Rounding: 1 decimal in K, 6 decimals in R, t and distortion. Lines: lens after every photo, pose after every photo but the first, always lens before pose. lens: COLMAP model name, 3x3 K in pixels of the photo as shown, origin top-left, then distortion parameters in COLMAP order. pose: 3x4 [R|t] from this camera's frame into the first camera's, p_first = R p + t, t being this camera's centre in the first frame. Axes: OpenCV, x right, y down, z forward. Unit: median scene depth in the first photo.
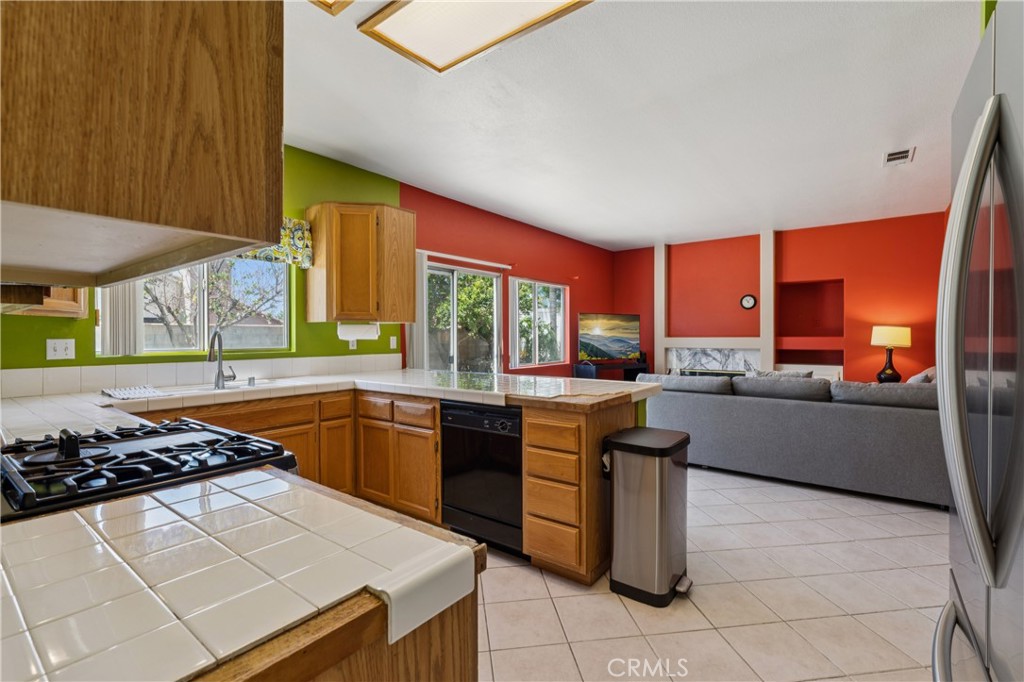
lens RADIAL K [[470.1, 0, 509.2], [0, 470.1, 341.5], [0, 0, 1]] dist [-0.000587, 0.000611]
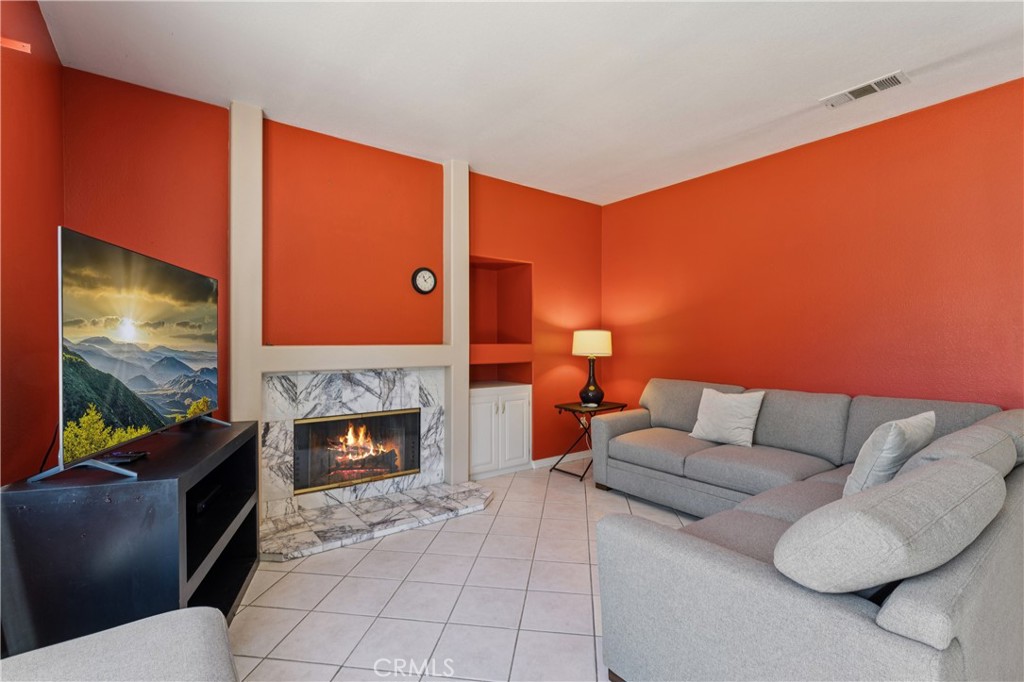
lens RADIAL K [[470.1, 0, 507.0], [0, 470.1, 341.2], [0, 0, 1]] dist [-0.000587, 0.000611]
pose [[0.295451, -0.008551, 0.955320, 0.007169], [0.003492, 0.999963, 0.007870, -0.018213], [-0.955352, 0.001011, 0.295470, 0.745533]]
